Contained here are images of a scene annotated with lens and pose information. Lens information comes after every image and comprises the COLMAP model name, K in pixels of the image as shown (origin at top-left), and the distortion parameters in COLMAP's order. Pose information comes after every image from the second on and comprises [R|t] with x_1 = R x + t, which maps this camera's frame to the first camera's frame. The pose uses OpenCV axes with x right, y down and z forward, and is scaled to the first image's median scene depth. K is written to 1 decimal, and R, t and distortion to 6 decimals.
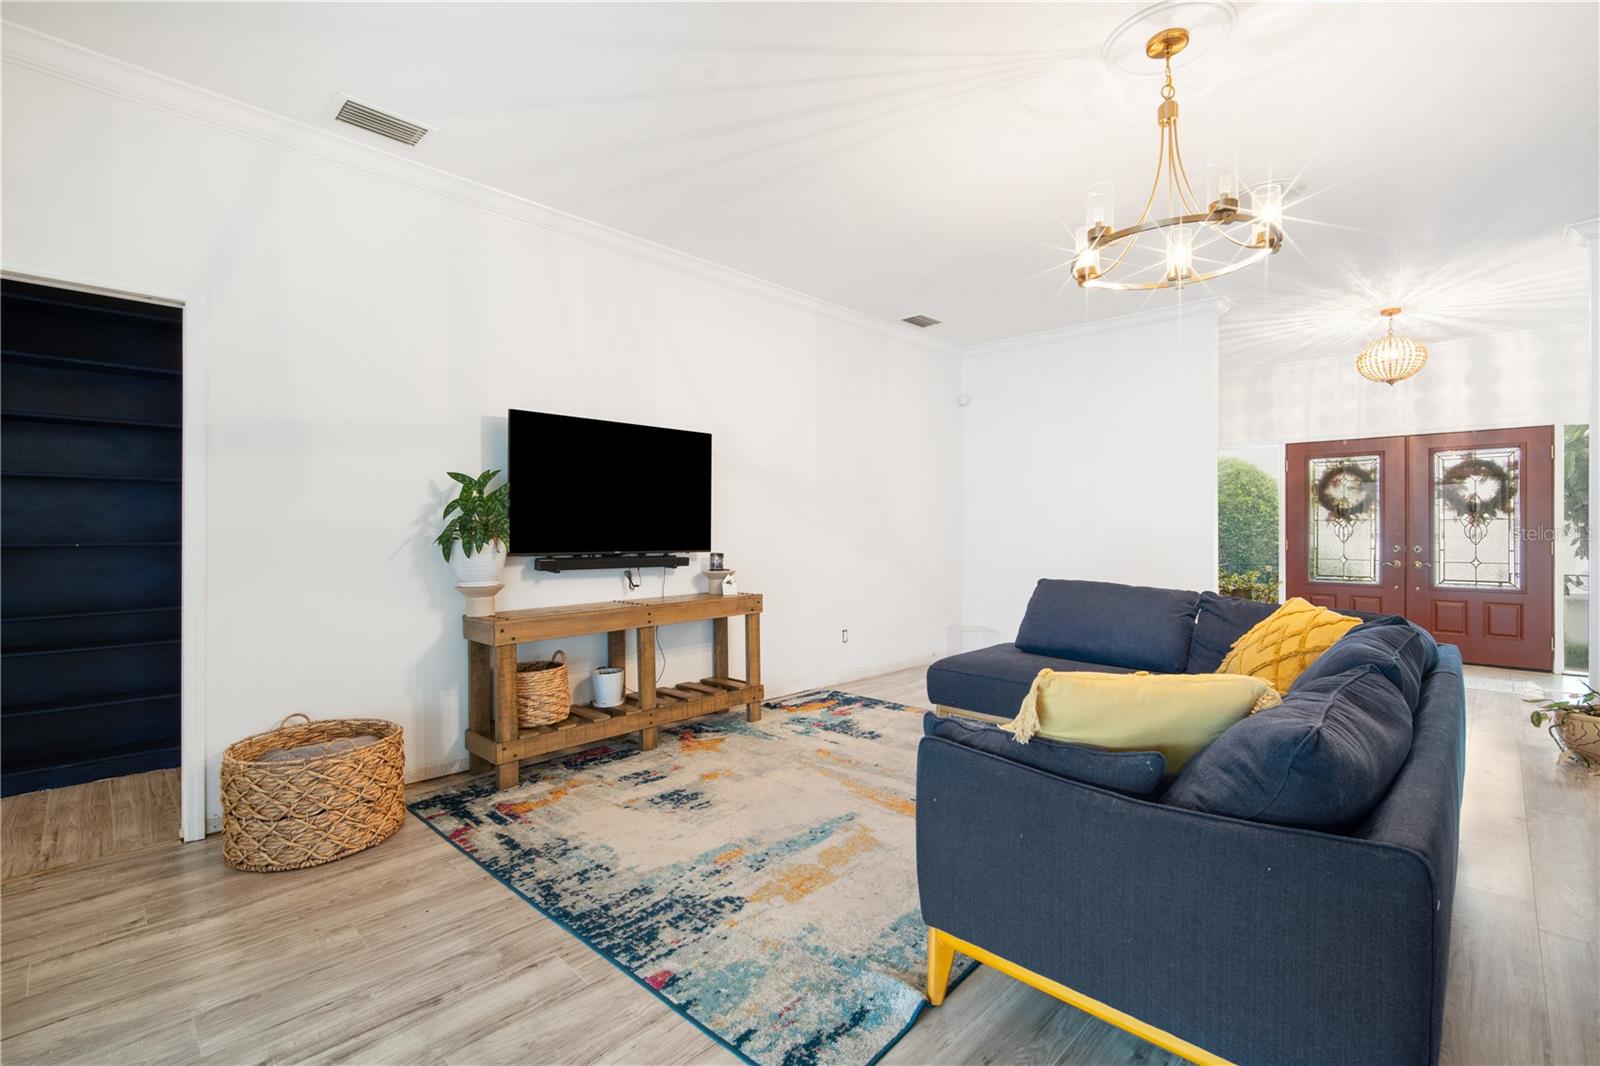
lens RADIAL K [[713.3, 0, 800.0], [0, 713.3, 533.0], [0, 0, 1]] dist [0.000552, 0.000520]
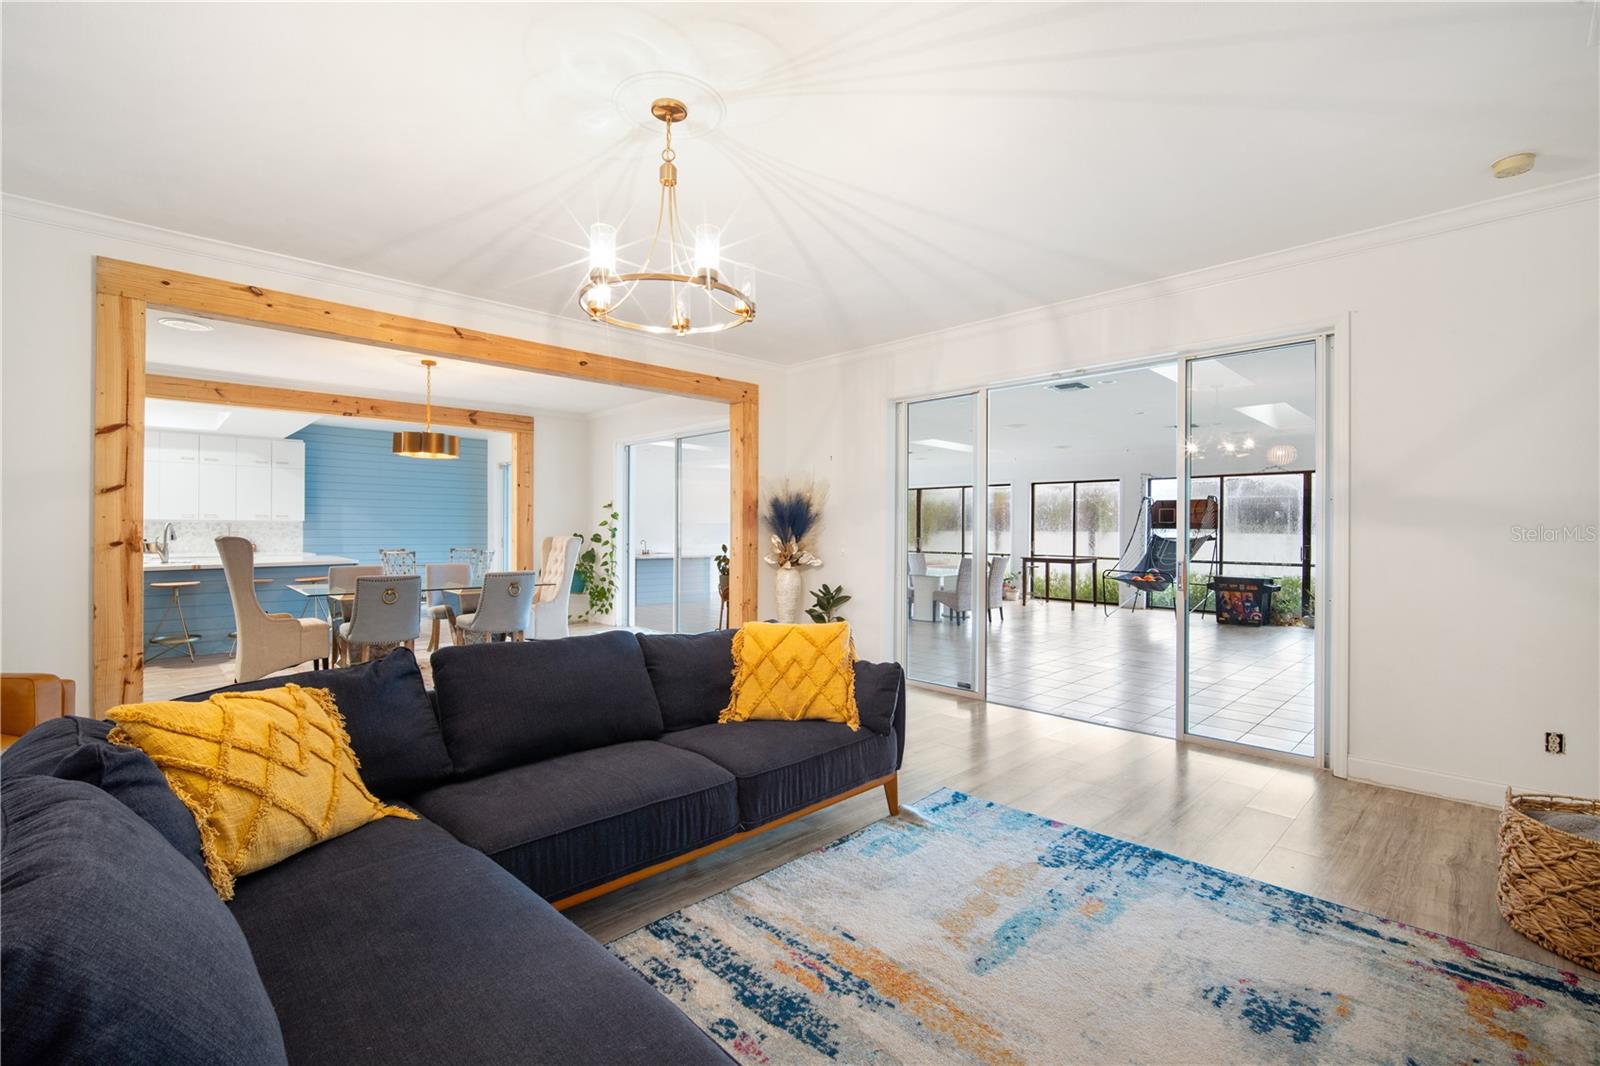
lens RADIAL K [[697.2, 0, 792.5], [0, 697.2, 532.3], [0, 0, 1]] dist [-0.010864, 0.000882]
pose [[-0.999359, -0.005170, 0.035415, 0.138034], [-0.004971, 0.999971, 0.005708, -0.025951], [-0.035443, 0.005529, -0.999356, 0.987117]]
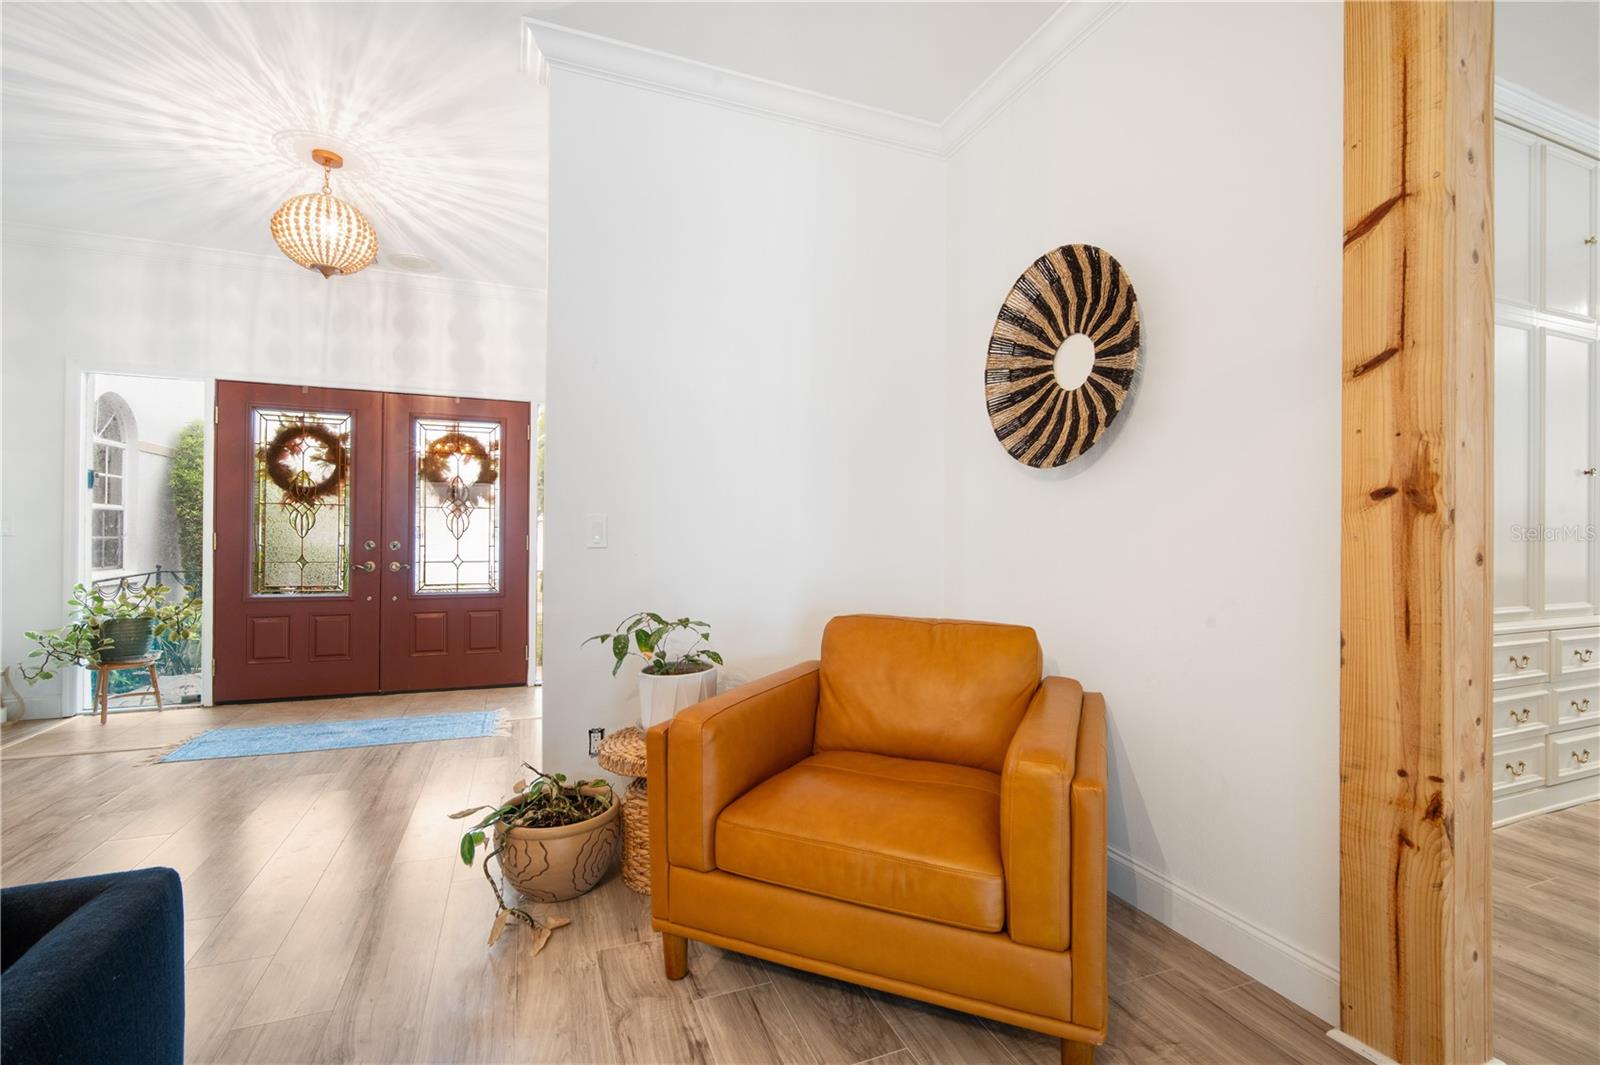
lens RADIAL K [[697.2, 0, 792.5], [0, 697.2, 531.8], [0, 0, 1]] dist [-0.010864, 0.000882]
pose [[0.413060, 0.008831, 0.910661, 0.484583], [-0.006785, 0.999955, -0.006619, 0.013006], [-0.910679, -0.003445, 0.413101, 0.414843]]
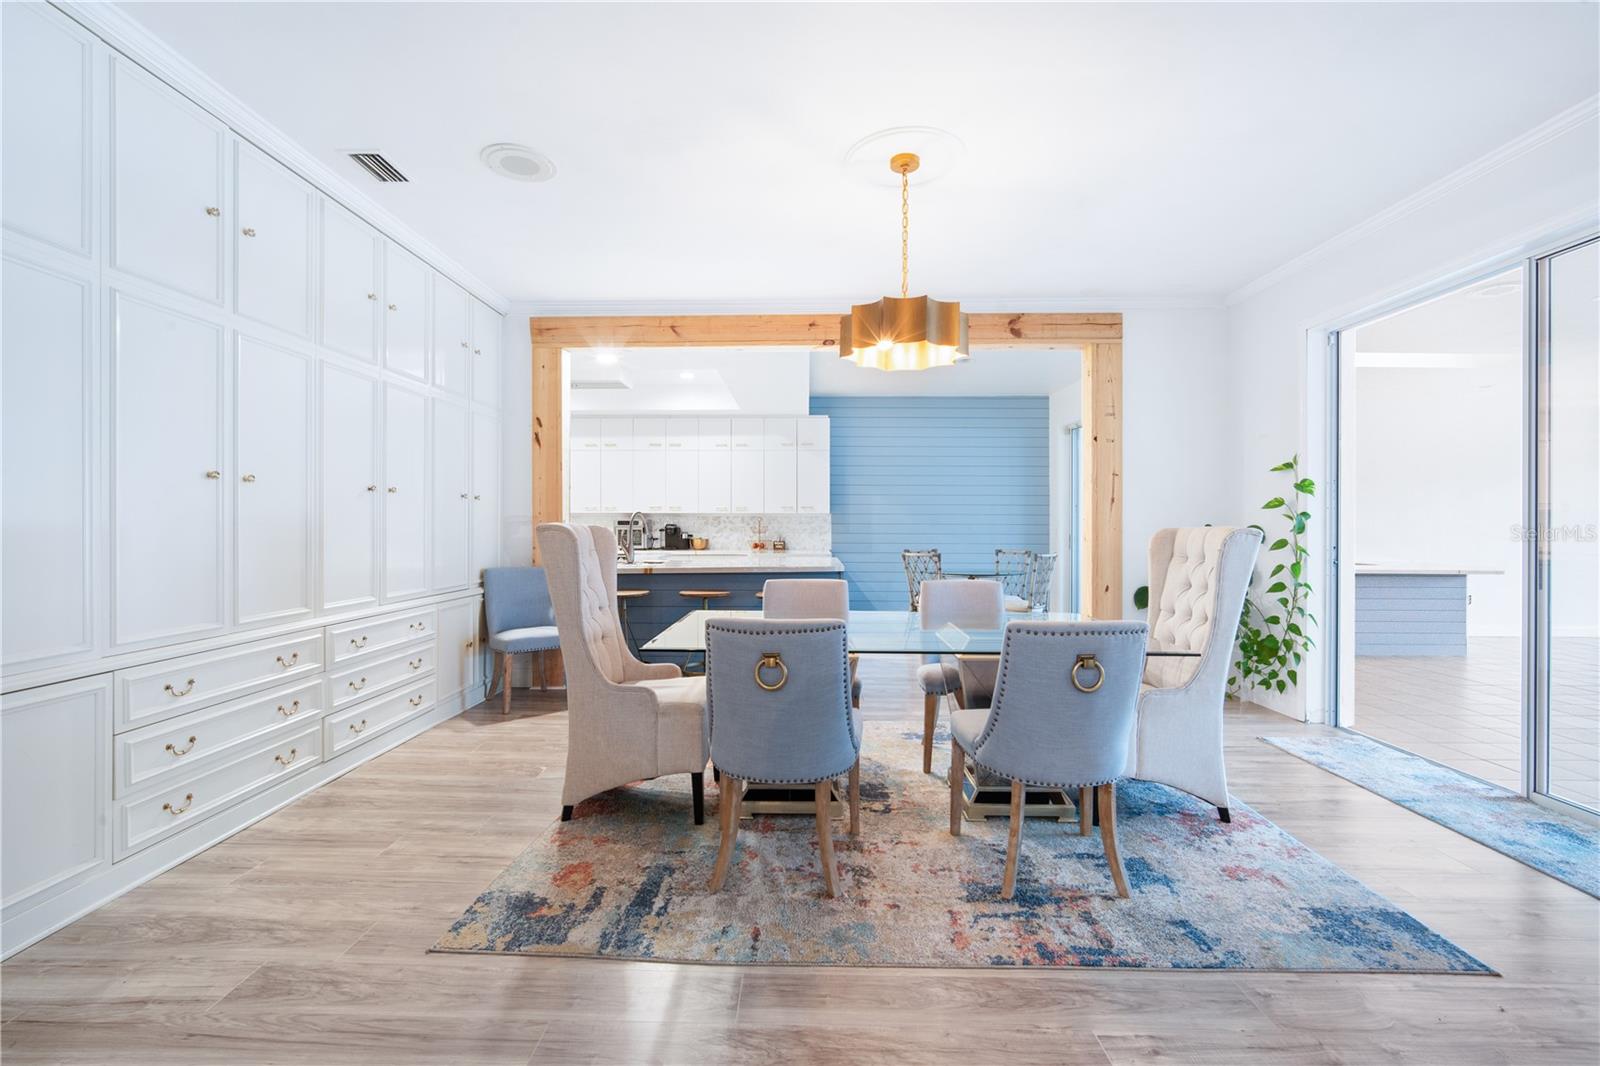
lens RADIAL K [[697.2, 0, 792.5], [0, 697.2, 532.3], [0, 0, 1]] dist [-0.010864, 0.000882]
pose [[-0.684159, -0.004660, 0.729318, 0.478764], [0.000881, 0.999974, 0.007217, -0.006615], [-0.729332, 0.005580, -0.684137, 0.212262]]
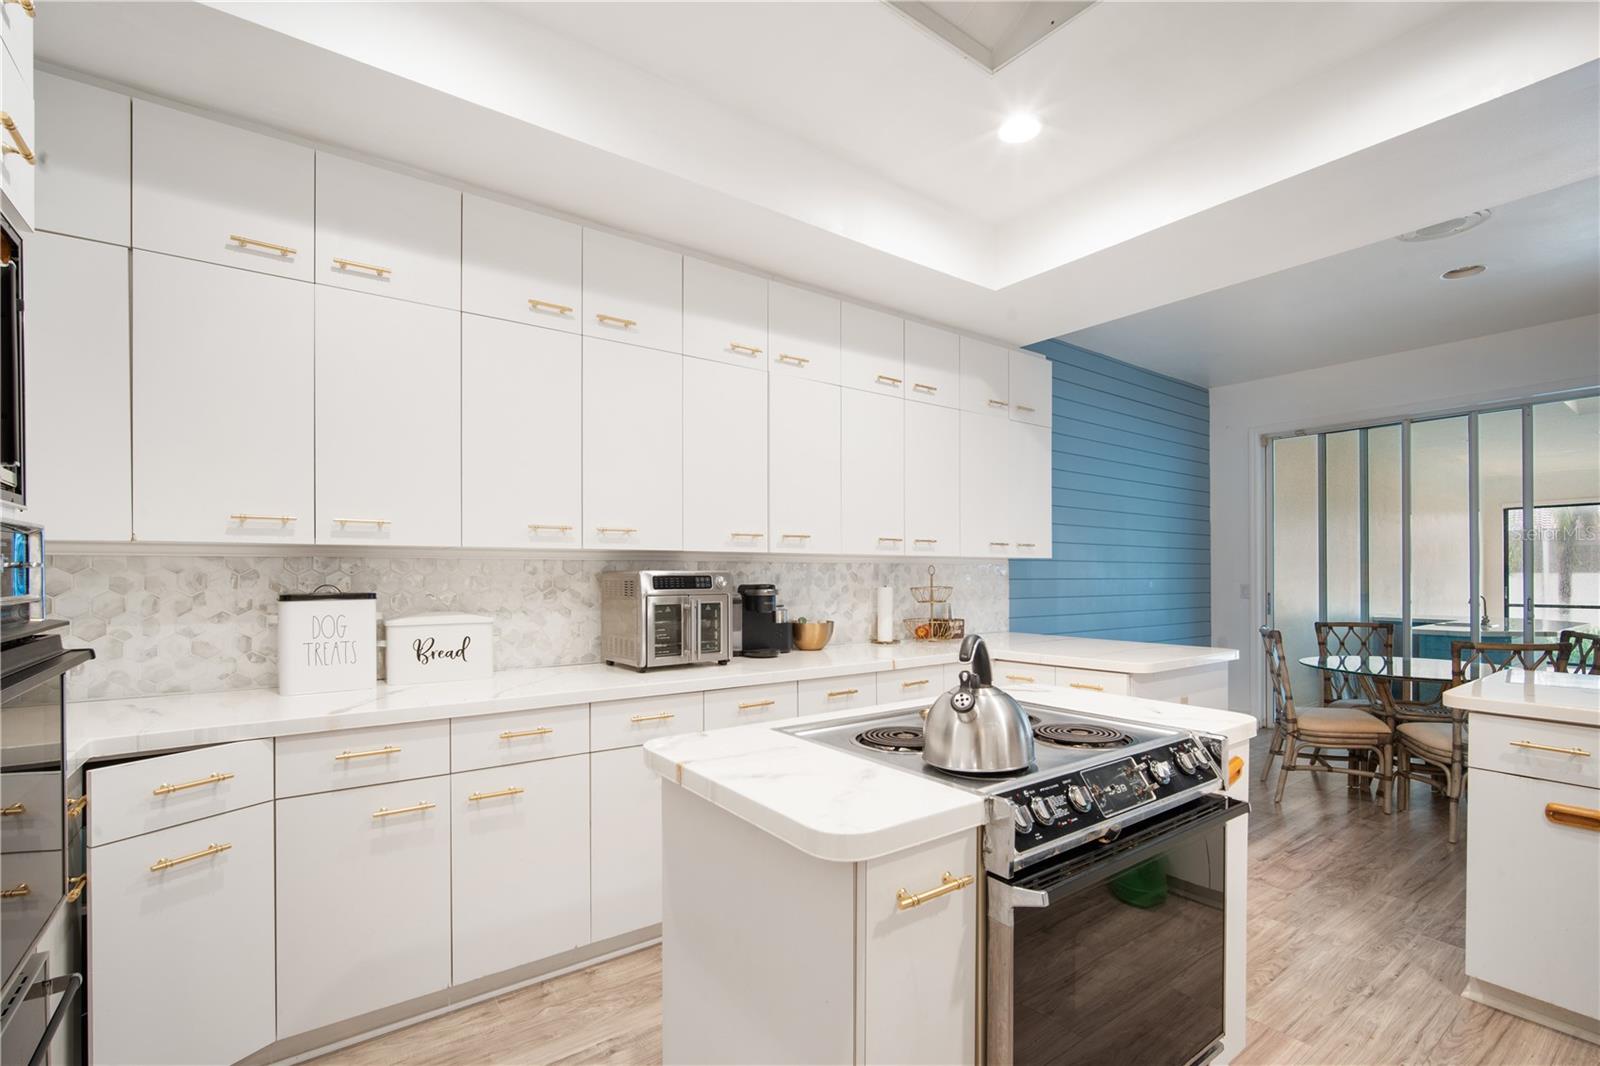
lens RADIAL K [[716.7, 0, 797.5], [0, 716.7, 576.5], [0, 0, 1]] dist [-0.014666, 0.000276]
pose [[-0.987546, 0.007576, 0.157150, 1.823405], [0.007740, 0.999970, 0.000430, -0.020881], [-0.157142, 0.001641, -0.987575, -0.134184]]
